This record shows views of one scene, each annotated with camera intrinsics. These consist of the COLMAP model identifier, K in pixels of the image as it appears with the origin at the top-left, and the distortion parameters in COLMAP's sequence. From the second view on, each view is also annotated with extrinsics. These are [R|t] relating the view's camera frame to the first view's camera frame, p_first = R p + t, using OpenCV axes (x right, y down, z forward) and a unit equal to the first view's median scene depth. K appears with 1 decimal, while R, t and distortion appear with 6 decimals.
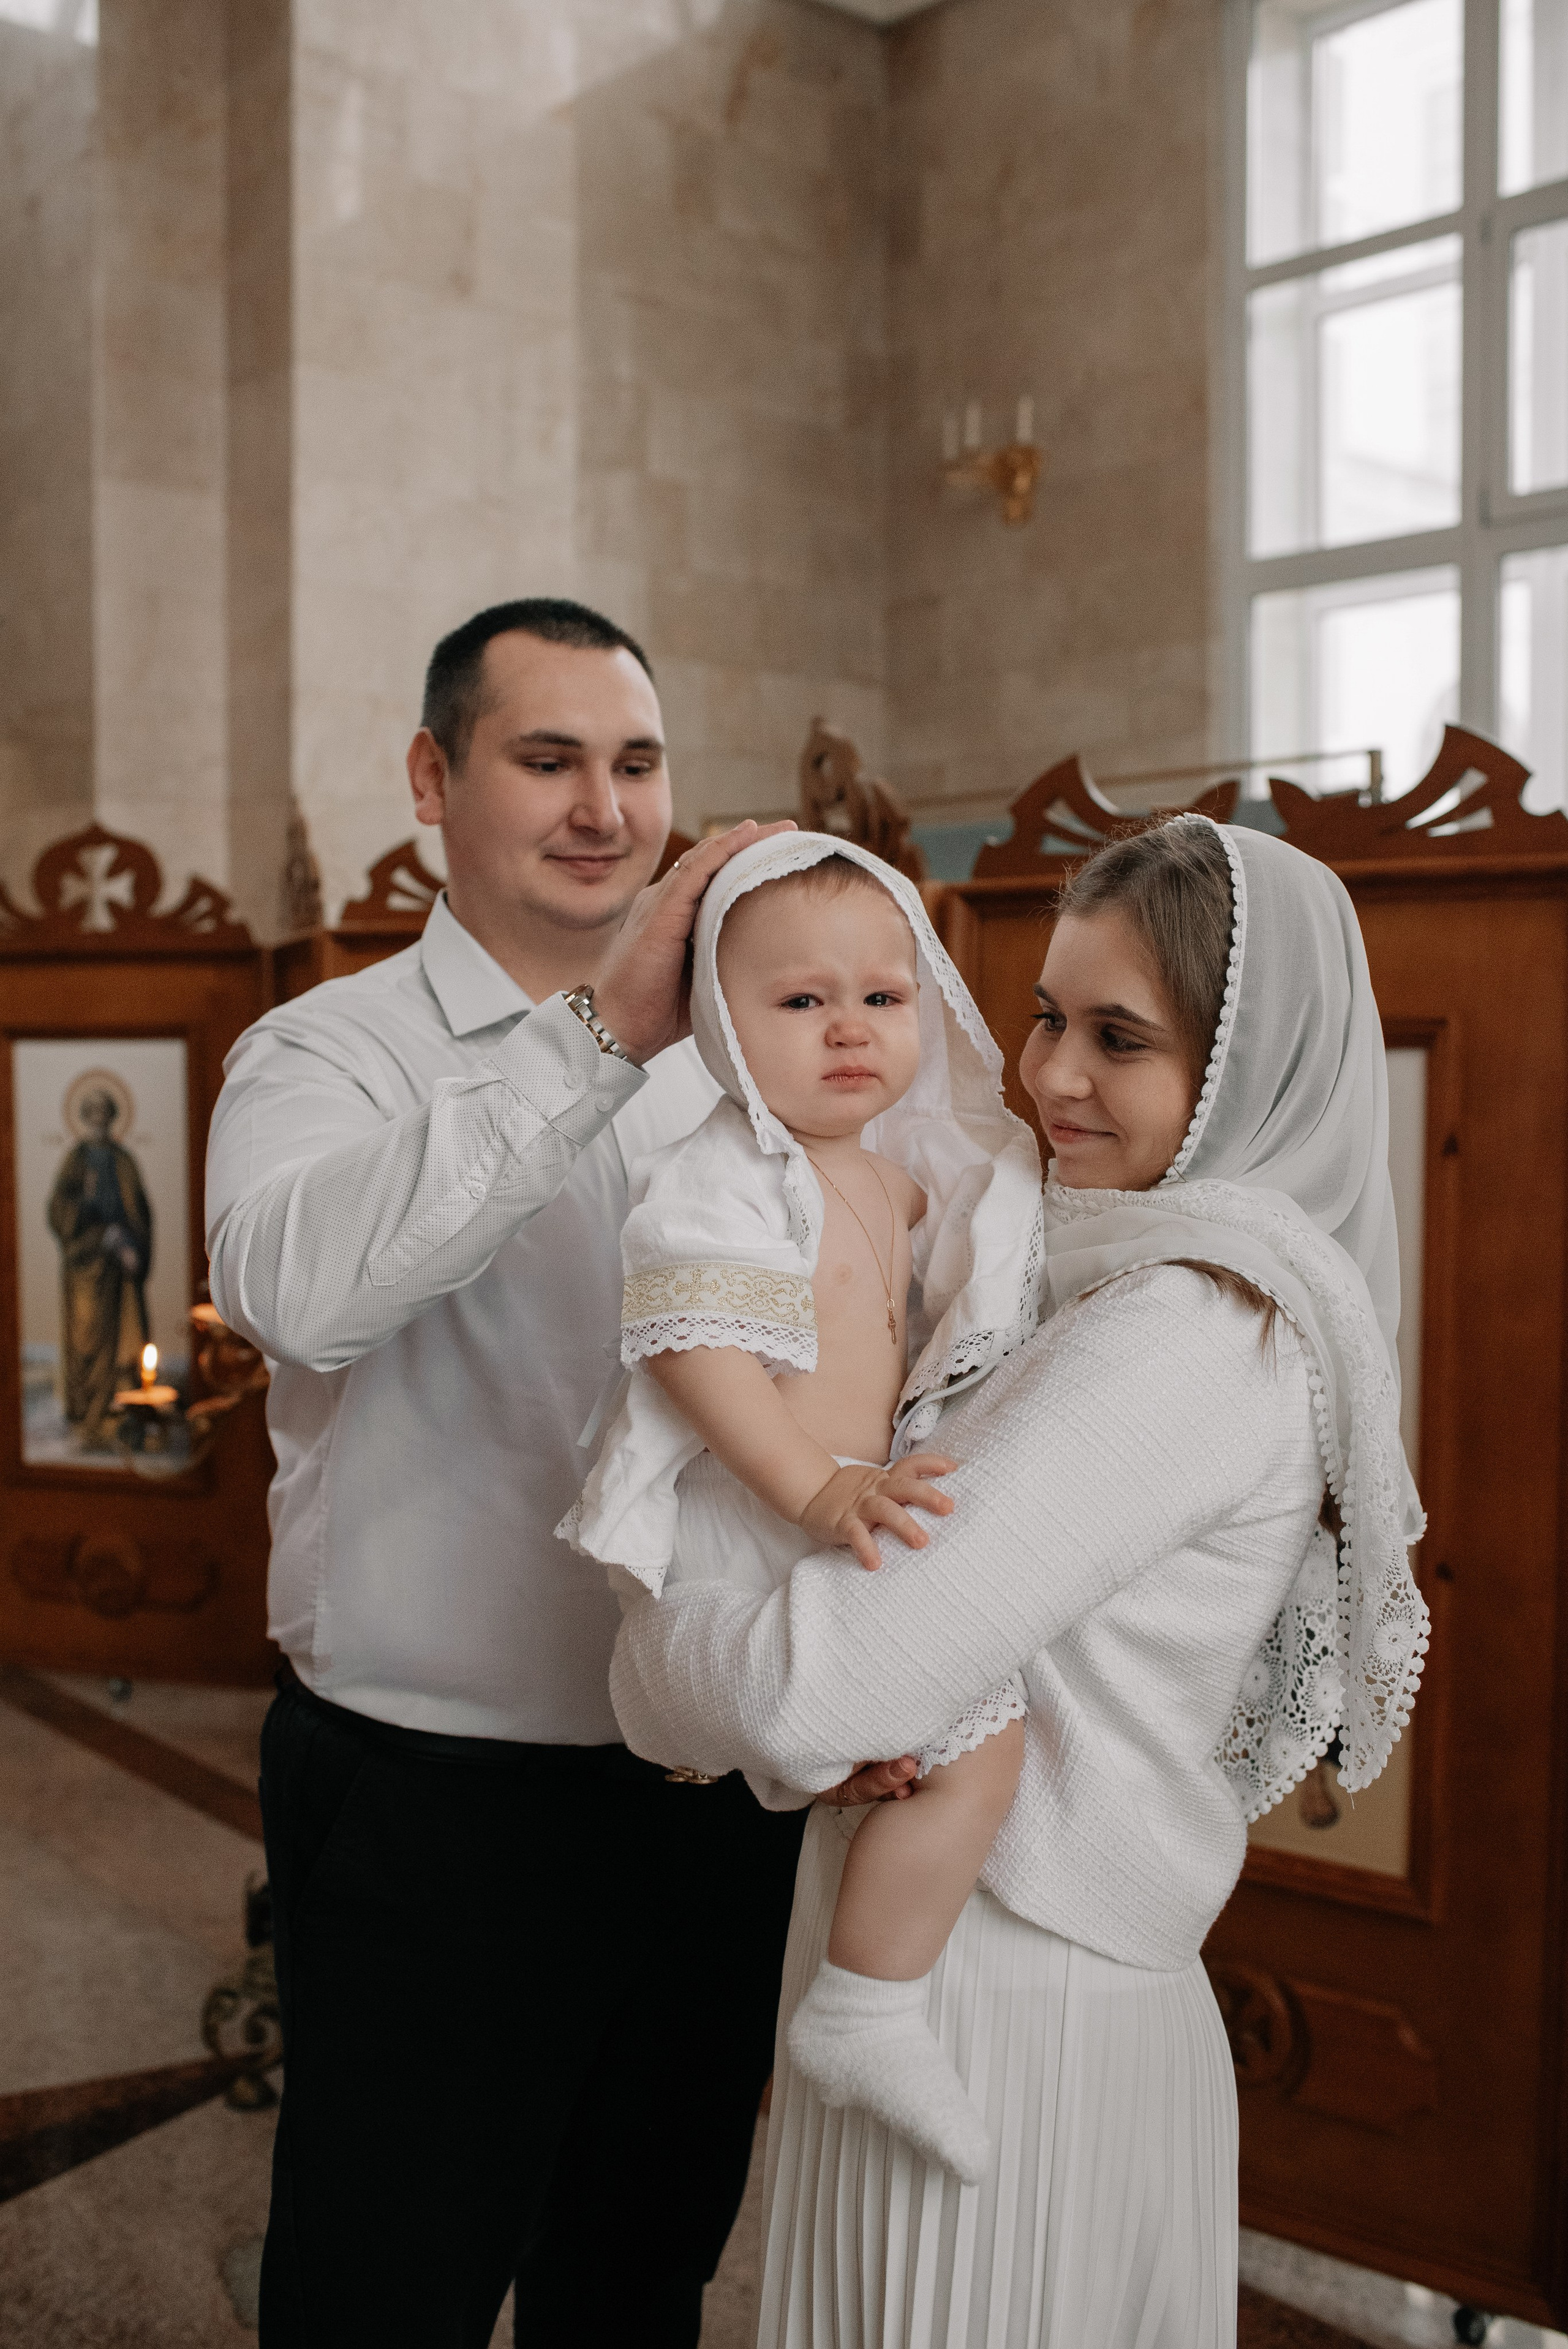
lens RADIAL K [[2336.1, 0, 782.9], [0, 2336.1, 1174.5], [0, 0, 1]] dist [-0.104595, 0.106810]
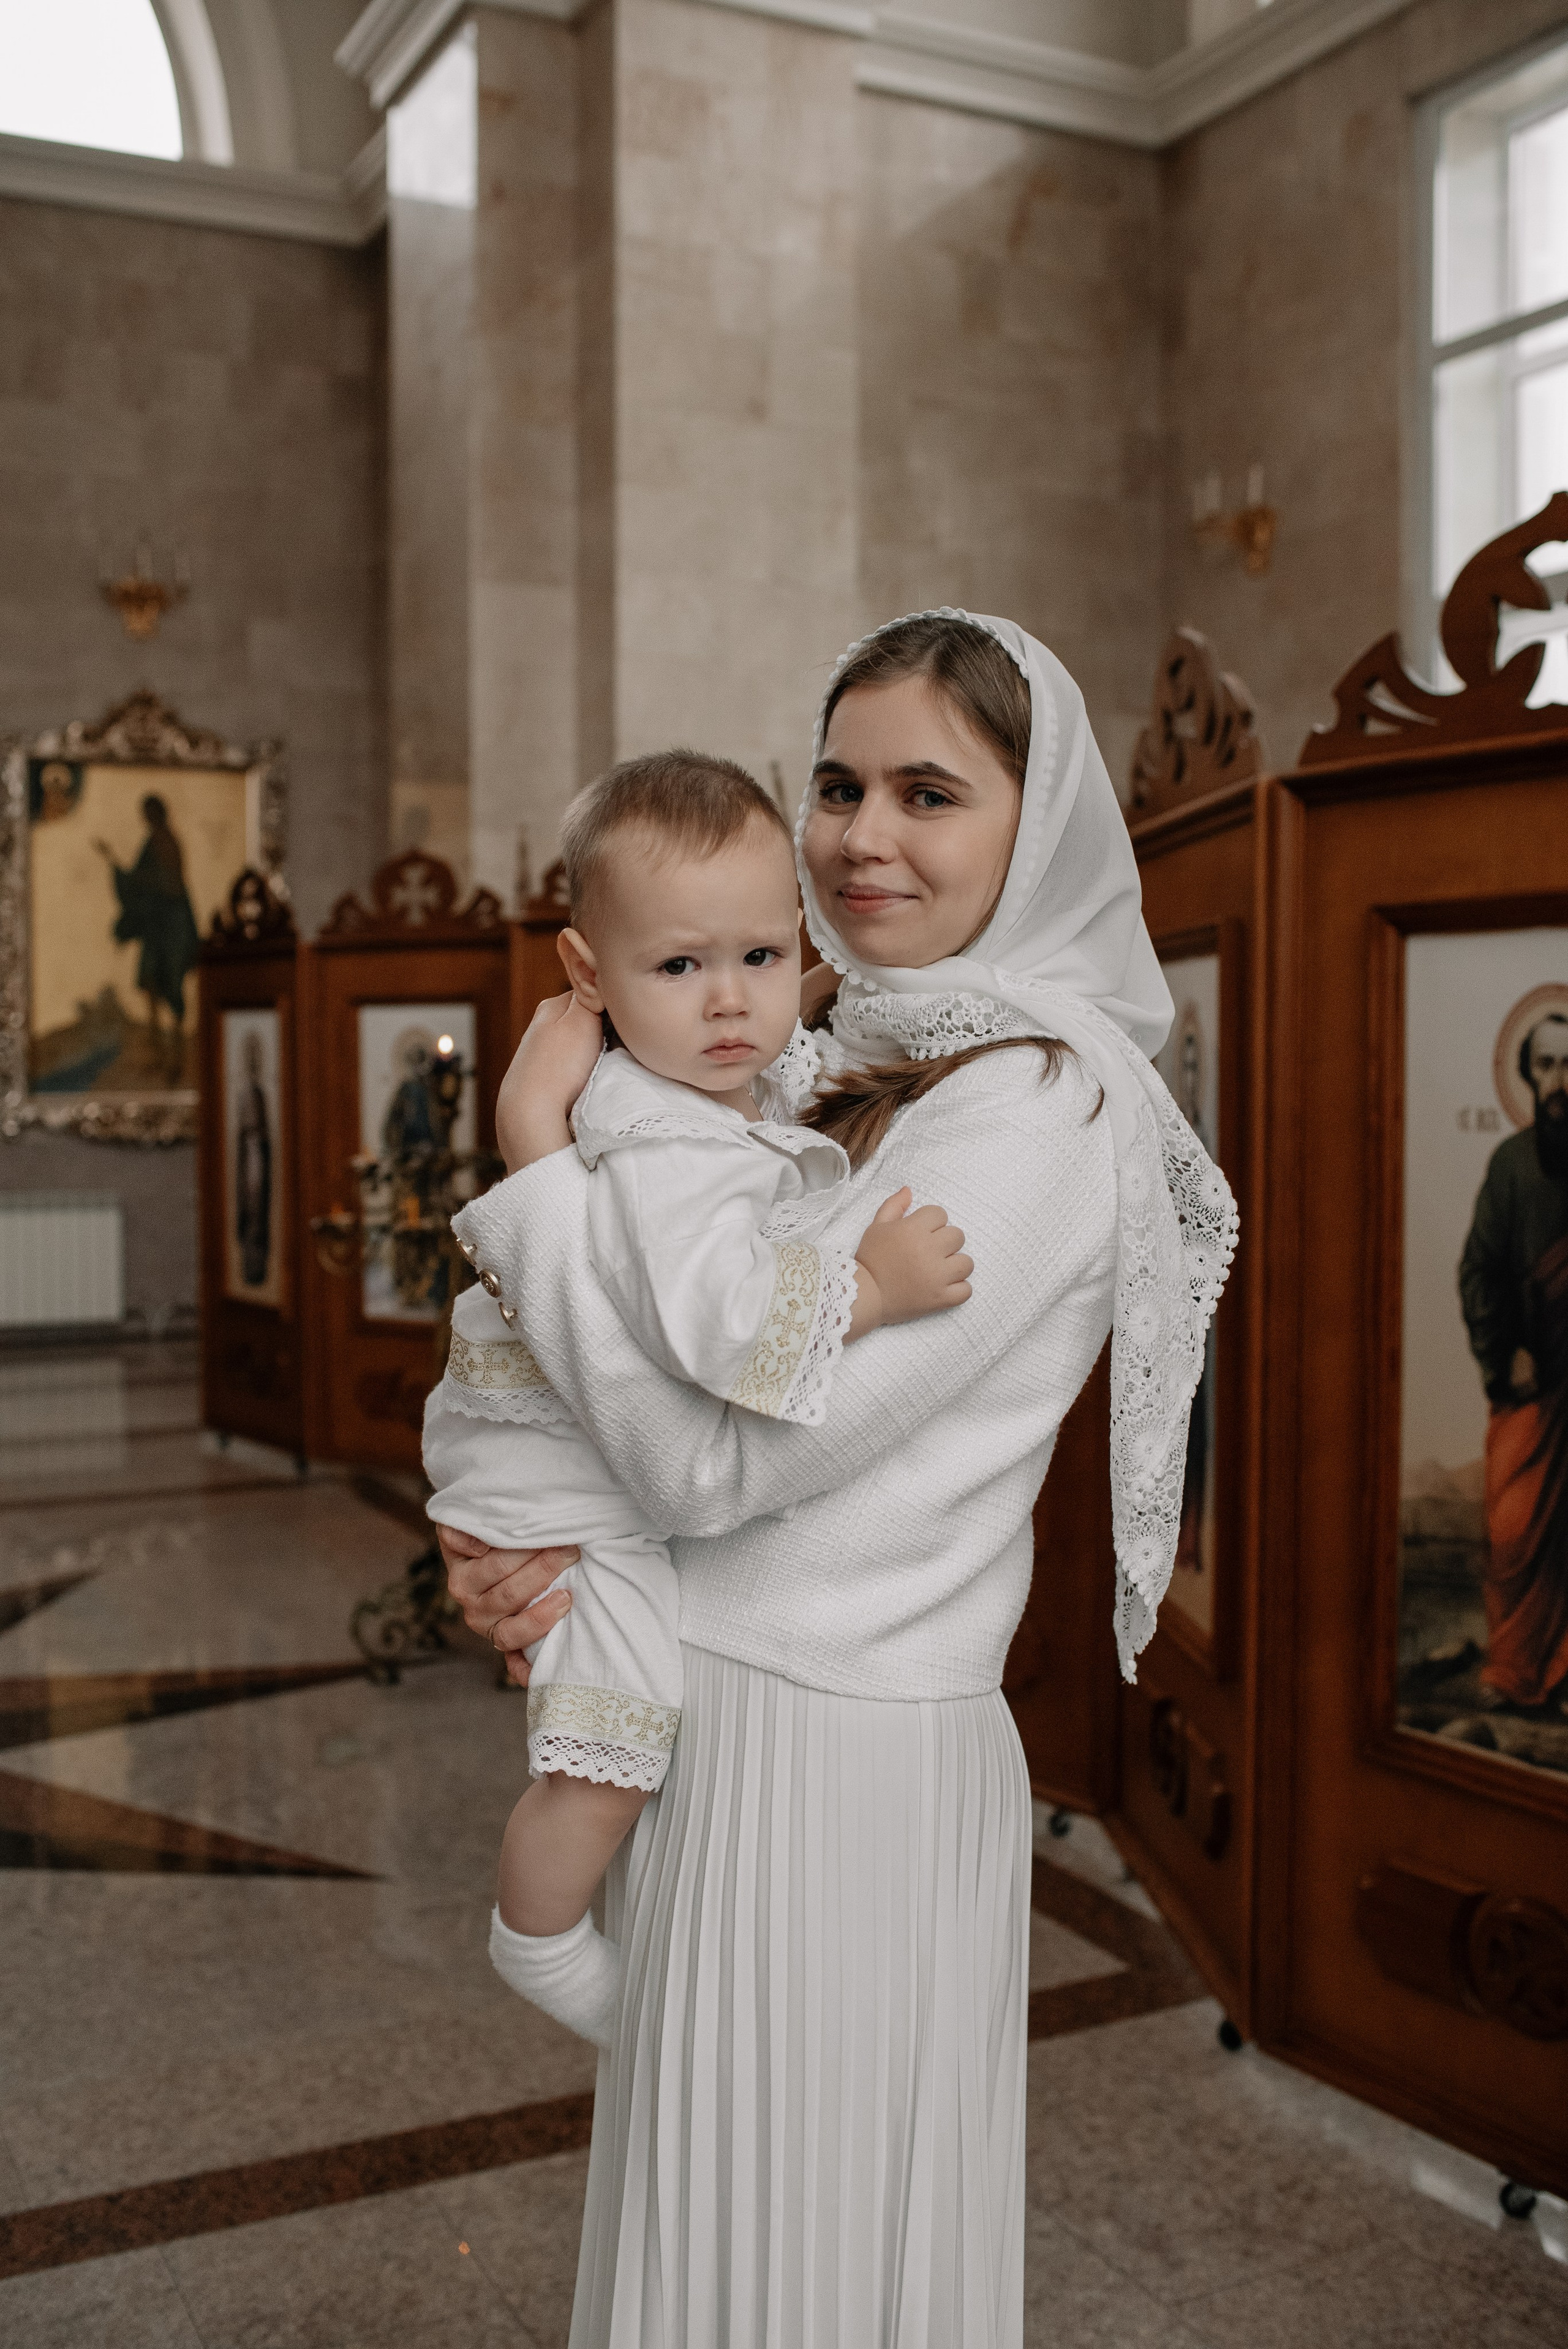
lens RADIAL K [[2292.9, 0, 786.3], [0, 2292.9, 1163.3], [0, 0, 1]] dist [-0.084469, 0.080071]
pose [[0.969227, 0.010740, -0.245935, 0.168797], [-0.013335, 0.999872, -0.008887, 0.029949], [0.245808, 0.011893, 0.969246, -0.172587]]
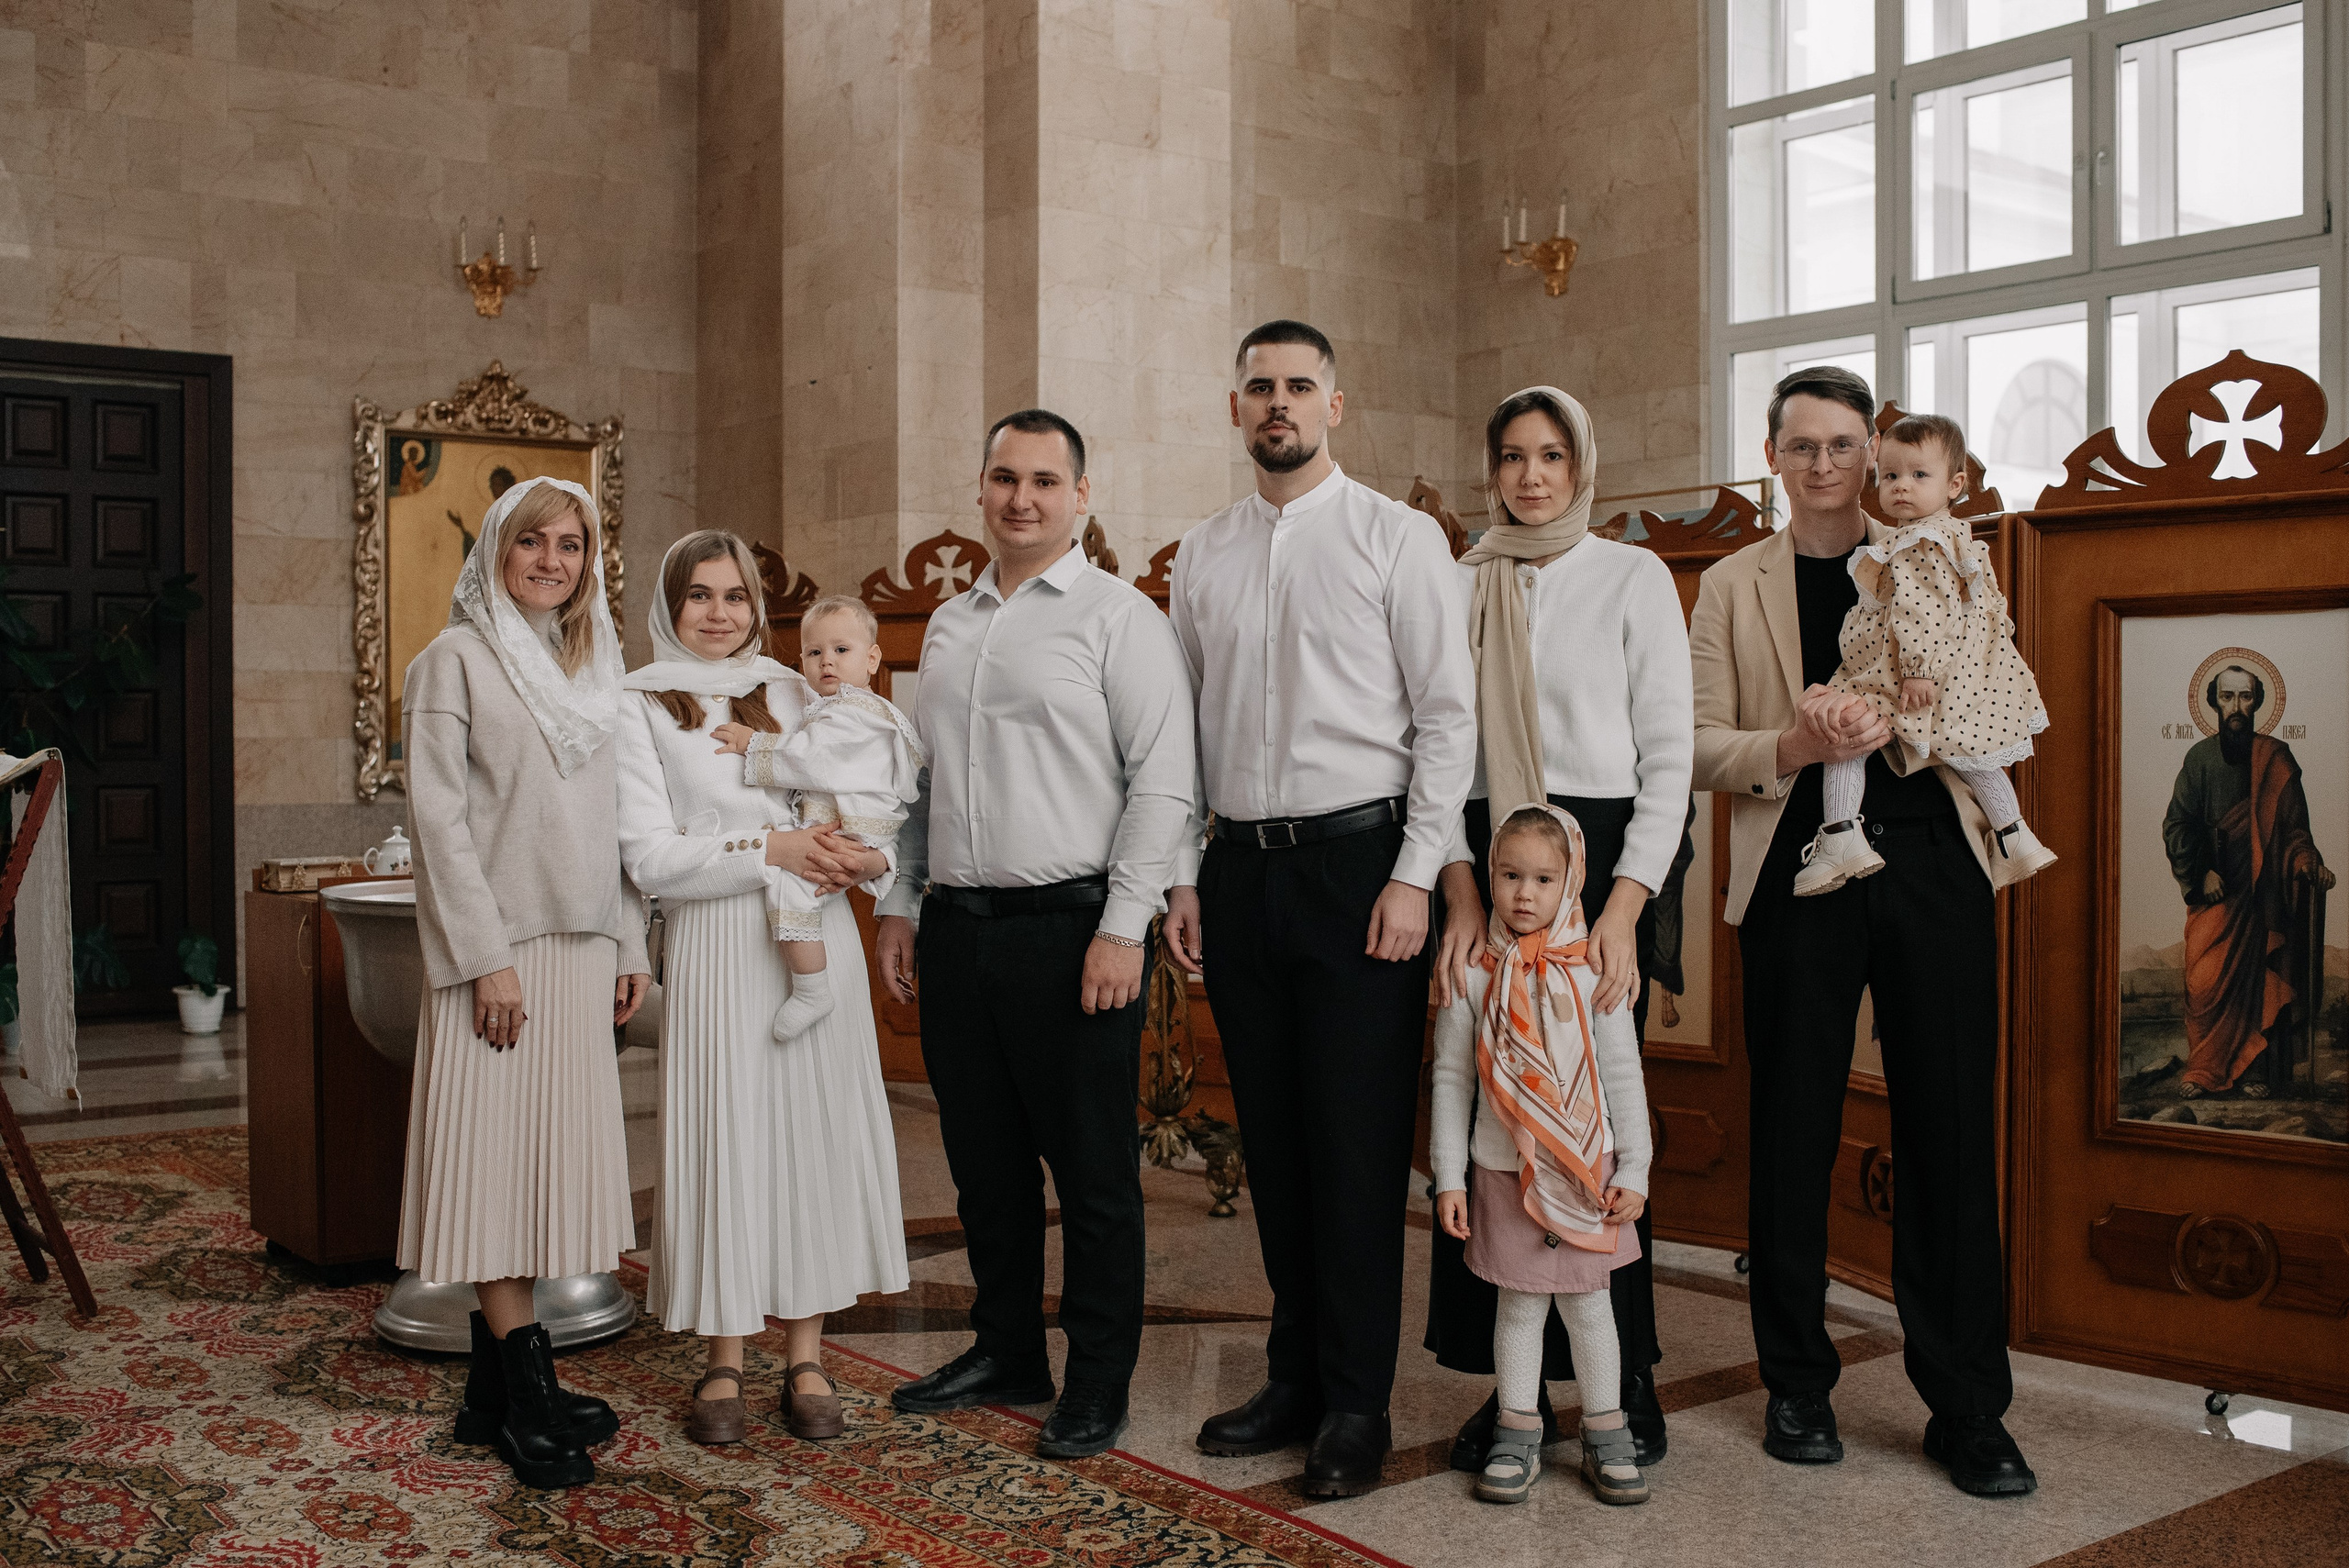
lens RADIAL K [[2453.1, 0, 1168.2], [0, 2453.1, 790.2], [0, 0, 1]] dist [-0.090356, 0.099528]
pose [[0.997137, 0.000362, -0.075617, -0.015939], [-0.003121, 0.999333, -0.036373, 0.055626], [0.075554, 0.036504, 0.996473, -0.421964]]
